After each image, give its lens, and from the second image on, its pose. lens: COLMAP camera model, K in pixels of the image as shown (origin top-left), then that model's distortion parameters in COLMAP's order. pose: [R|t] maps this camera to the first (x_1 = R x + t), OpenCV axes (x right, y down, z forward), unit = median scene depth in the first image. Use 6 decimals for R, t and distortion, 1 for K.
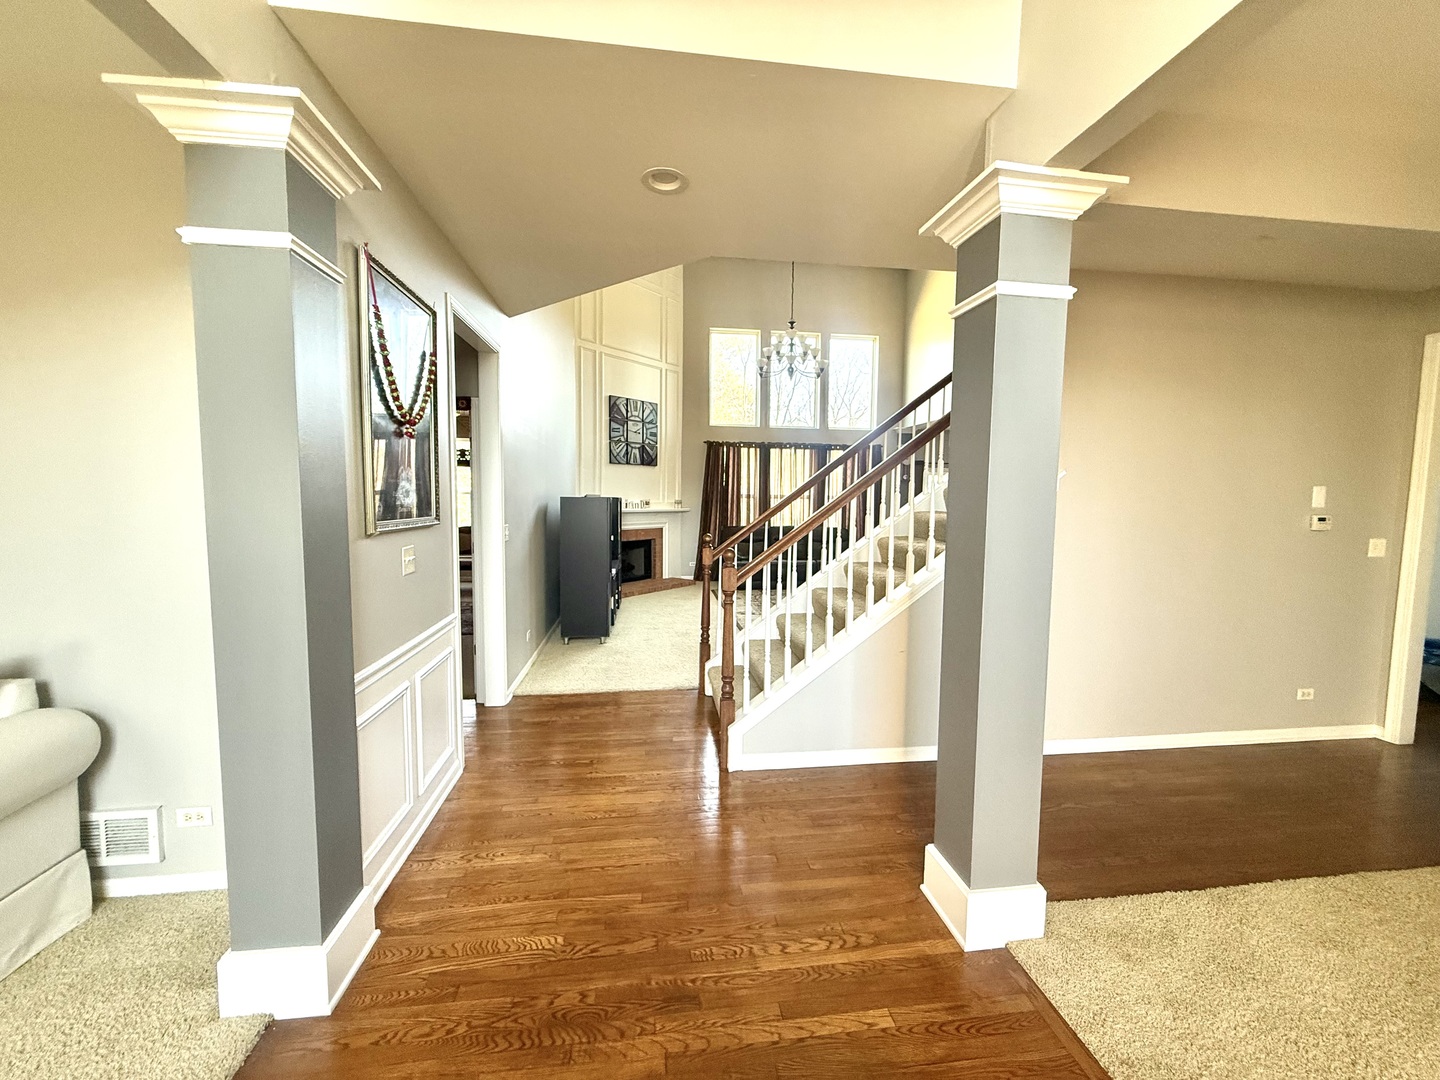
lens RADIAL K [[573.5, 0, 720.8], [0, 573.5, 537.0], [0, 0, 1]] dist [-0.000035, -0.000162]
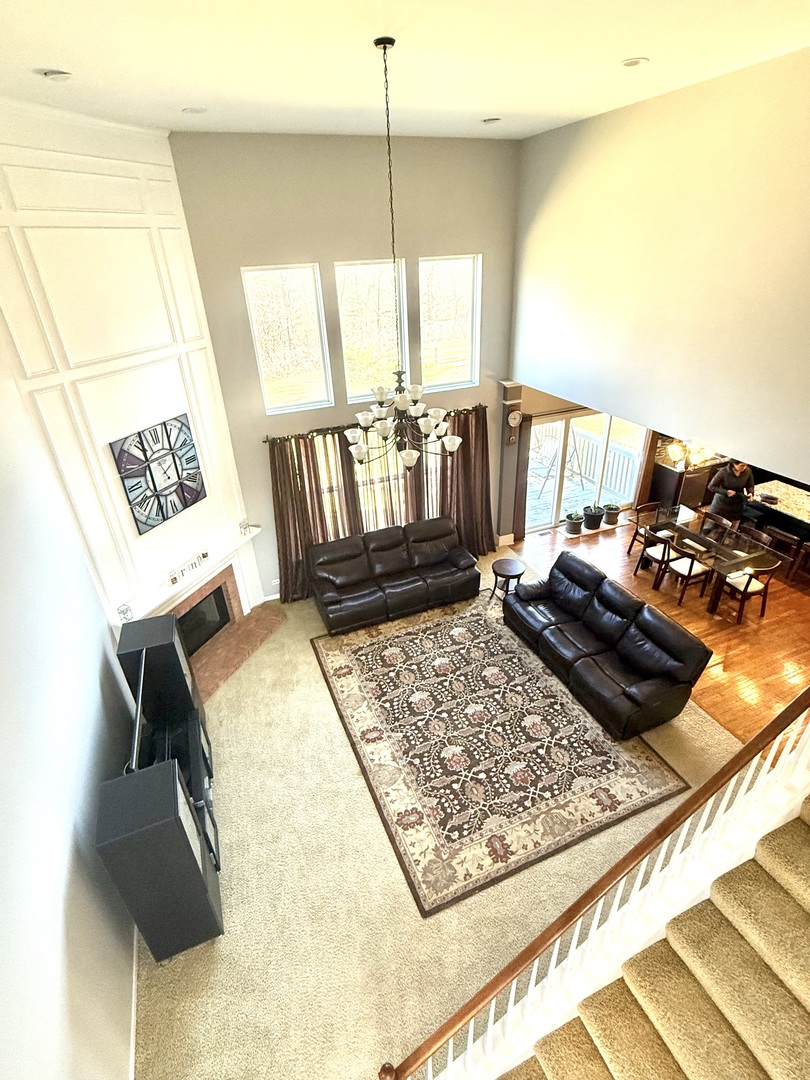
lens RADIAL K [[529.7, 0, 411.3], [0, 529.7, 542.4], [0, 0, 1]] dist [0.000263, -0.000335]
pose [[0.964161, -0.166328, 0.206708, -0.009096], [0.063050, 0.900418, 0.430433, -0.362860], [-0.257716, -0.401974, 0.878635, 0.332613]]
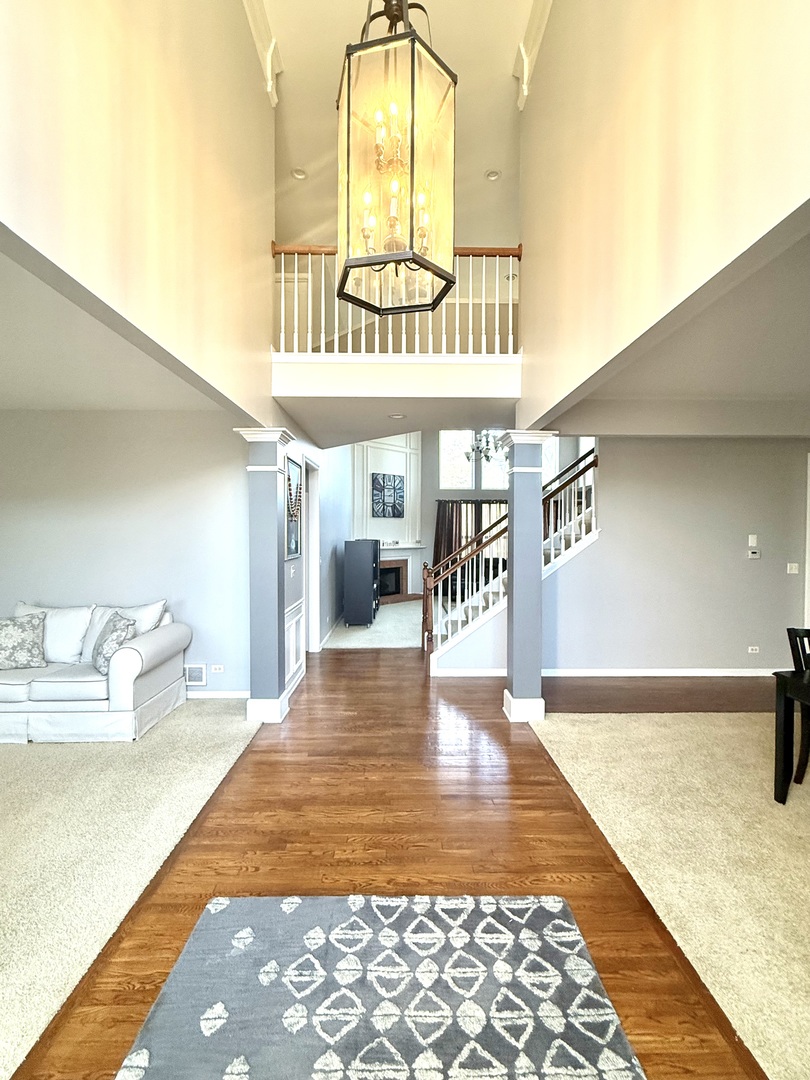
lens RADIAL K [[492.8, 0, 405.3], [0, 492.8, 540.5], [0, 0, 1]] dist [0.001043, -0.000350]
pose [[0.992678, -0.006911, -0.120591, 0.049248], [0.000207, 0.998457, -0.055522, 0.006918], [0.120788, 0.055090, 0.991148, -0.275887]]
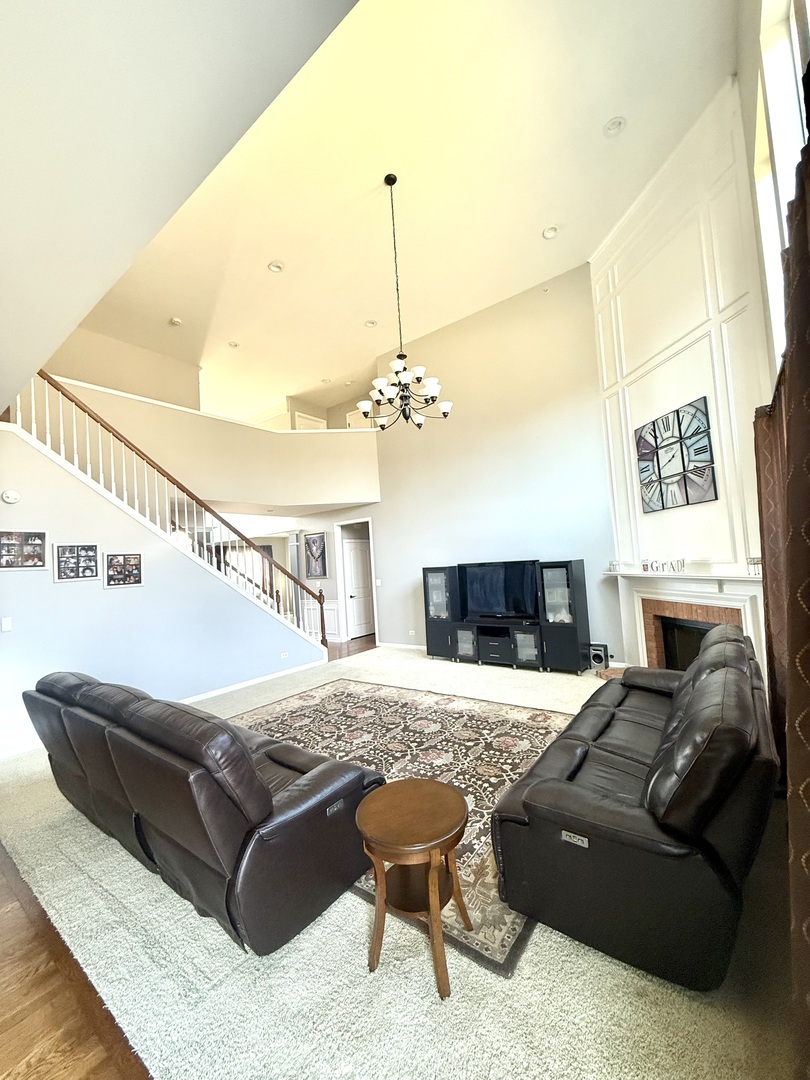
lens RADIAL K [[430.1, 0, 406.6], [0, 430.1, 540.3], [0, 0, 1]] dist [-0.000035, -0.000162]
pose [[-0.703522, 0.000563, -0.710673, 0.441841], [0.009985, 0.999909, -0.009092, -0.085821], [0.710603, -0.013492, -0.703464, 1.139734]]
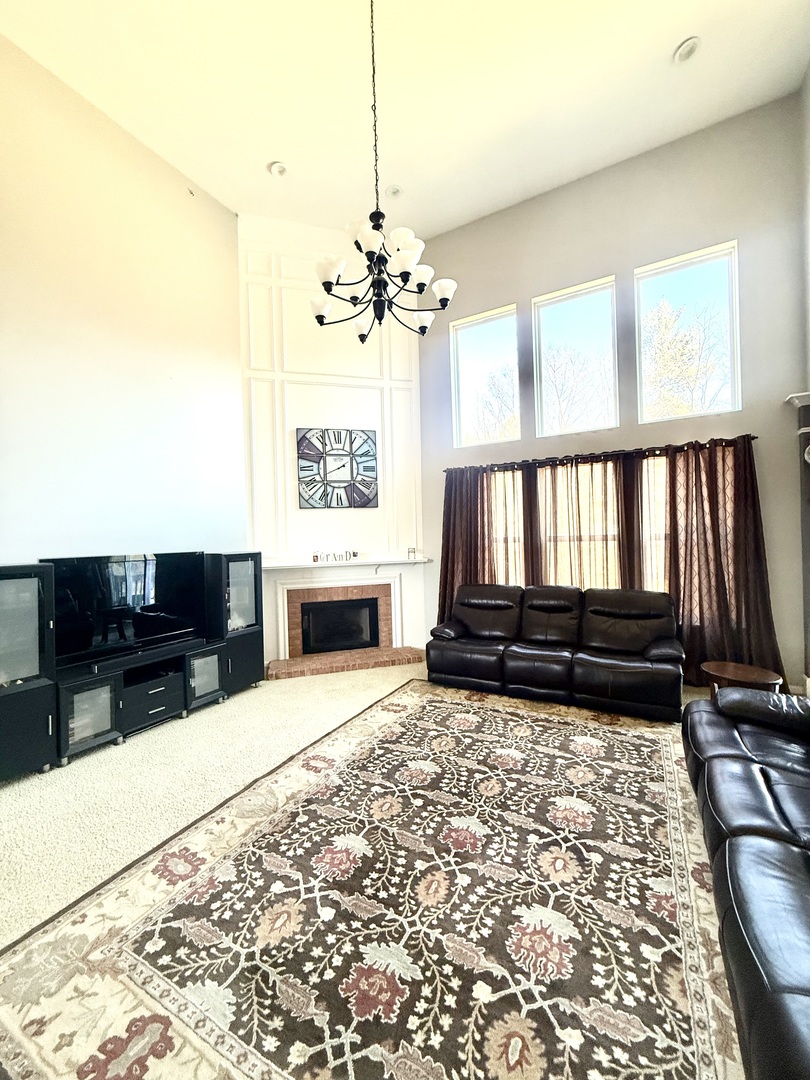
lens RADIAL K [[430.1, 0, 404.5], [0, 430.1, 538.2], [0, 0, 1]] dist [-0.000035, -0.000162]
pose [[0.803149, -0.026322, -0.595197, 0.293722], [-0.006035, 0.998613, -0.052307, -0.050744], [0.595748, 0.045602, 0.801876, 0.565830]]
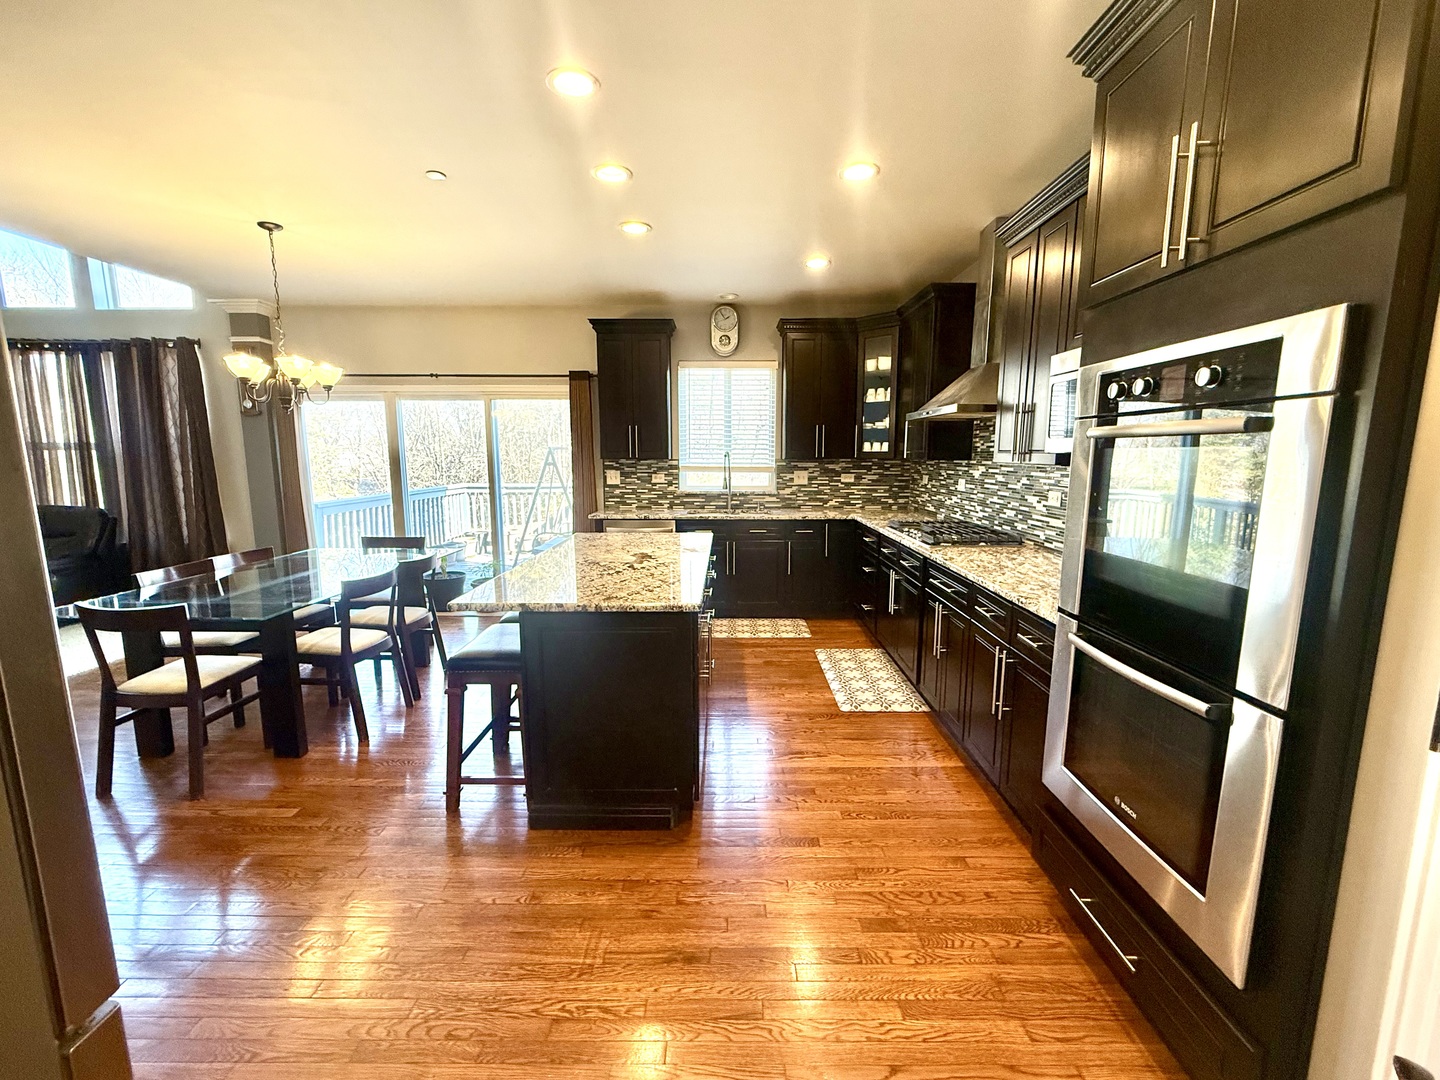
lens RADIAL K [[573.5, 0, 725.8], [0, 573.5, 535.4], [0, 0, 1]] dist [-0.000035, -0.000162]
pose [[0.991905, 0.014174, -0.126189, 0.920200], [-0.004004, 0.996747, 0.080489, -0.038904], [0.126919, -0.079333, 0.988736, 0.634328]]
